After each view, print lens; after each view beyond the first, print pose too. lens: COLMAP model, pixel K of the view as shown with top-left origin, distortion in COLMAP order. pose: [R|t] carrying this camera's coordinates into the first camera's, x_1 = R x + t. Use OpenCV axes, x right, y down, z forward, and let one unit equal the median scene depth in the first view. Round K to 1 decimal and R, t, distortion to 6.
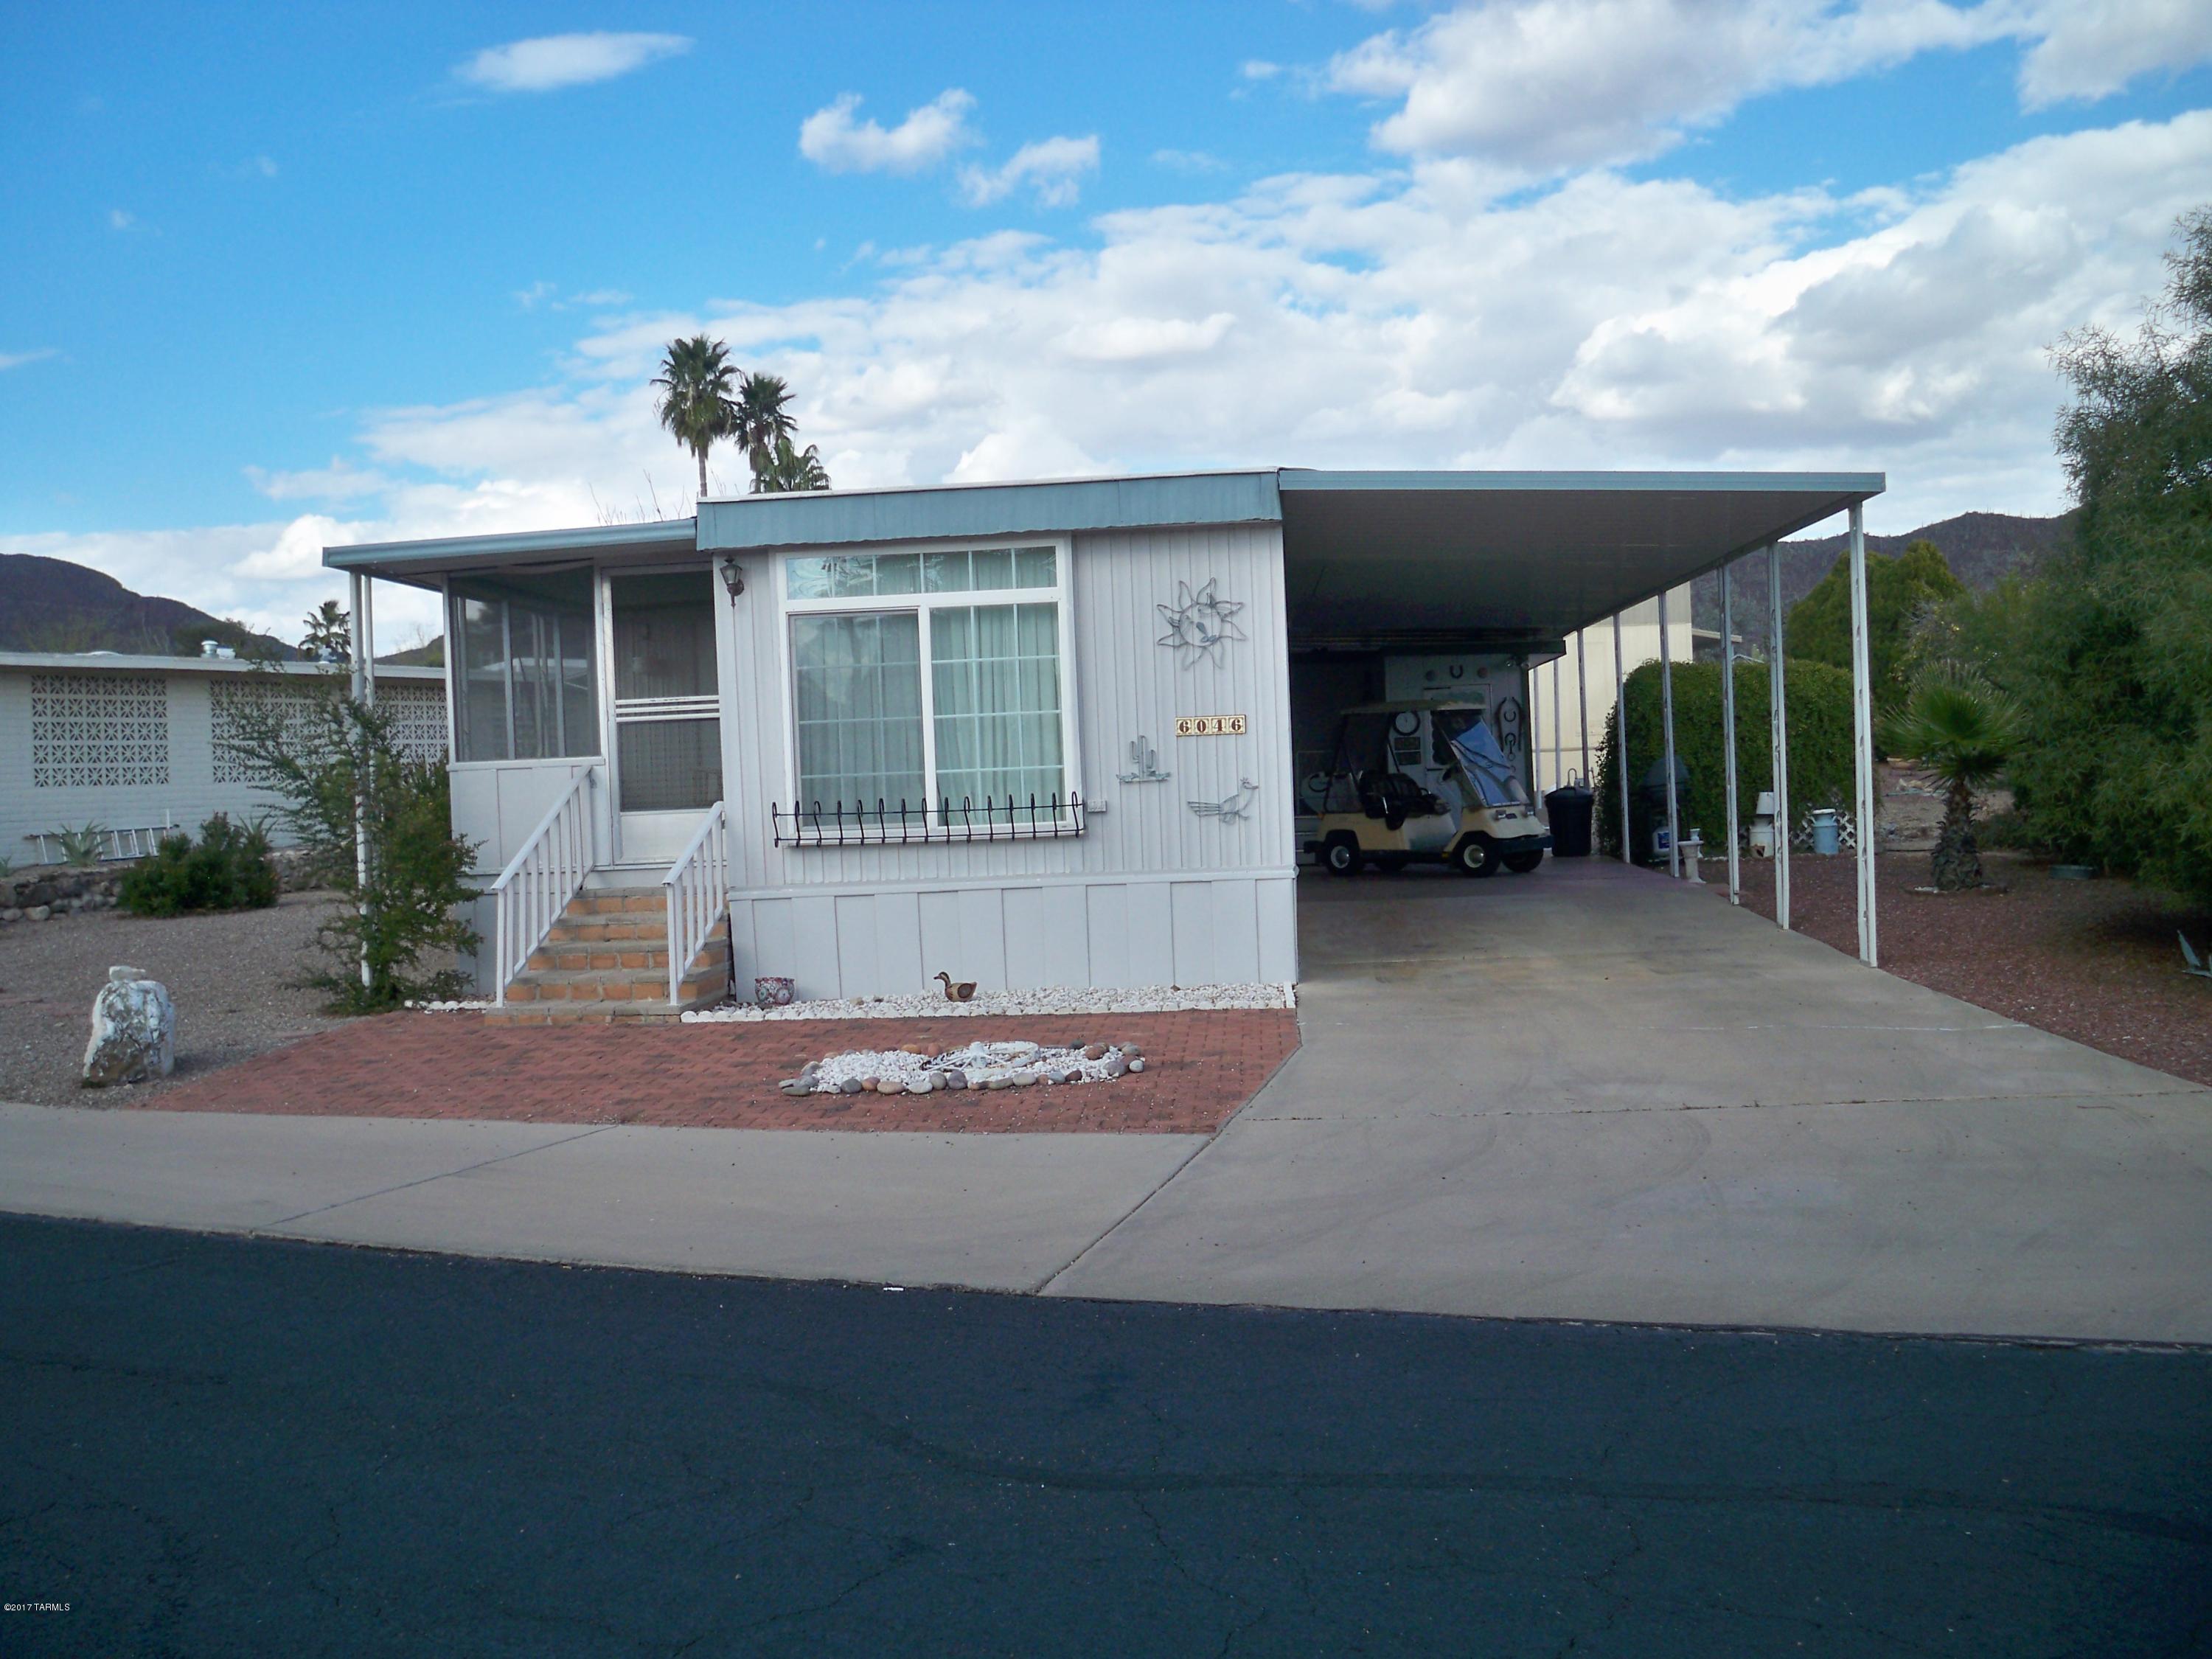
lens RADIAL K [[2304.9, 0, 1106.0], [0, 2304.9, 829.5], [0, 0, 1]] dist [-0.122403, 0.045657]
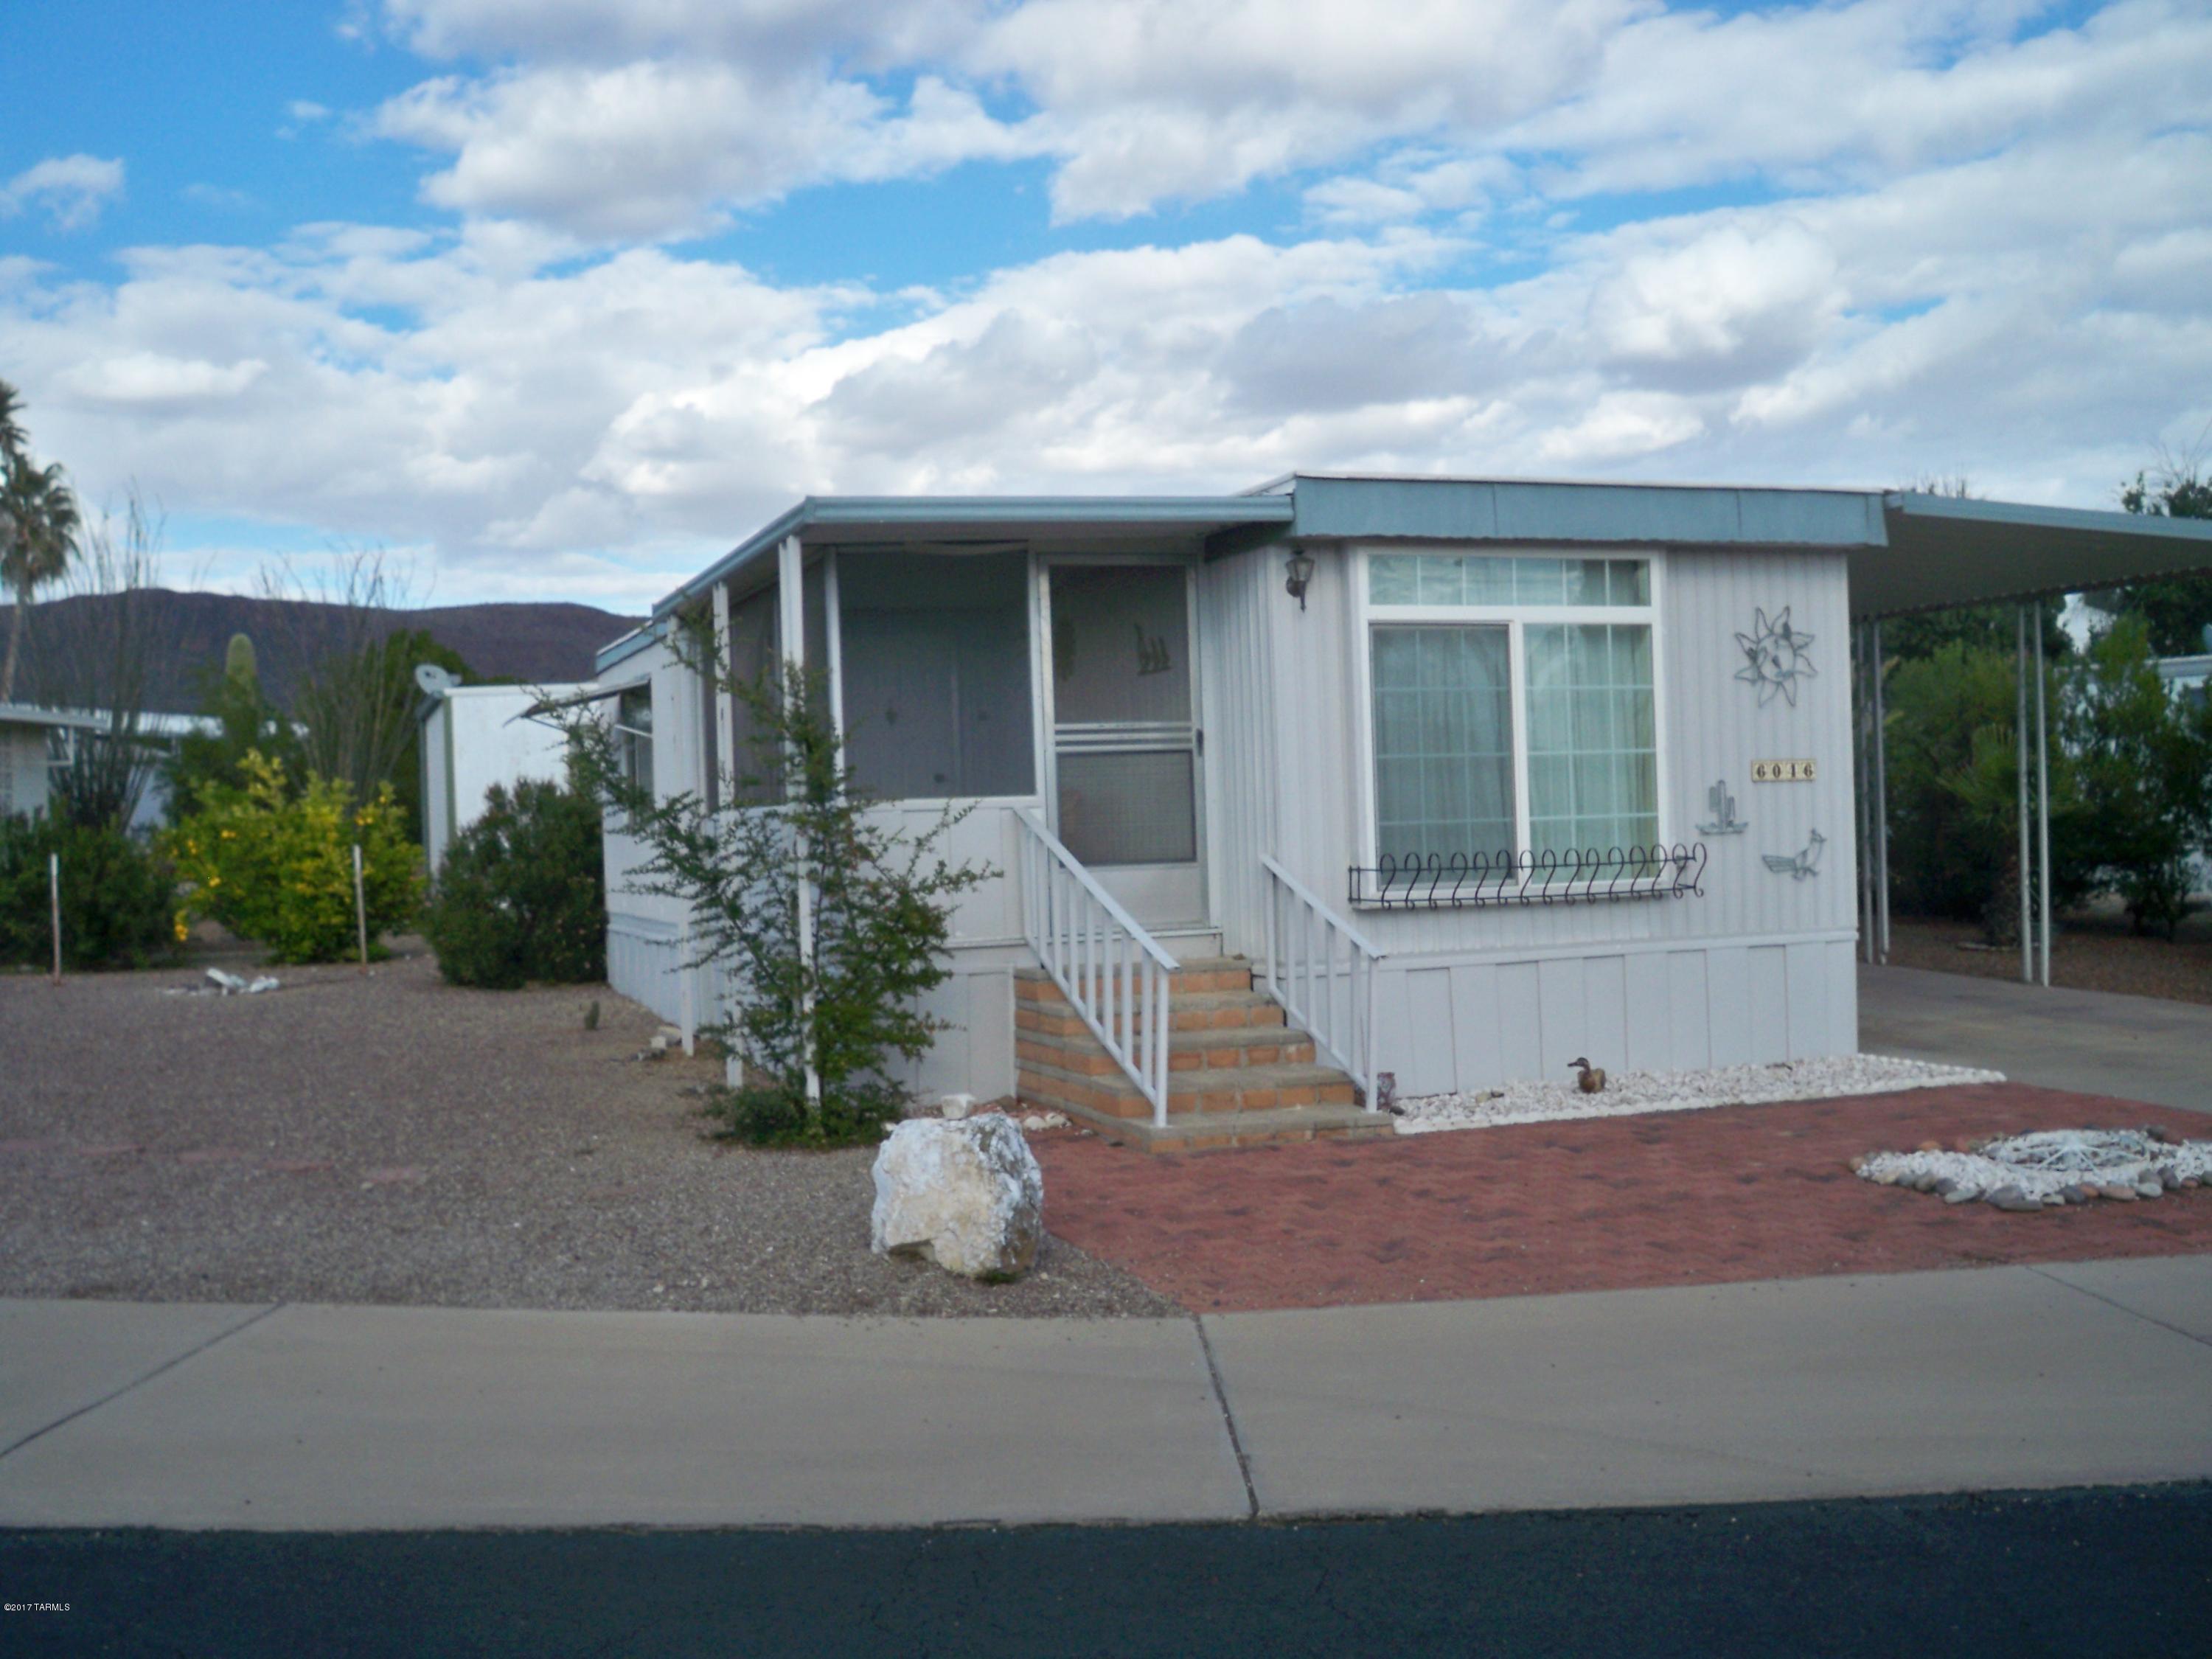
lens RADIAL K [[2304.9, 0, 1106.0], [0, 2304.9, 829.5], [0, 0, 1]] dist [-0.122403, 0.045657]
pose [[0.912815, 0.007414, 0.408307, -0.516237], [0.005481, 0.999523, -0.030404, 0.003059], [-0.408338, 0.029991, 0.912338, 0.280252]]
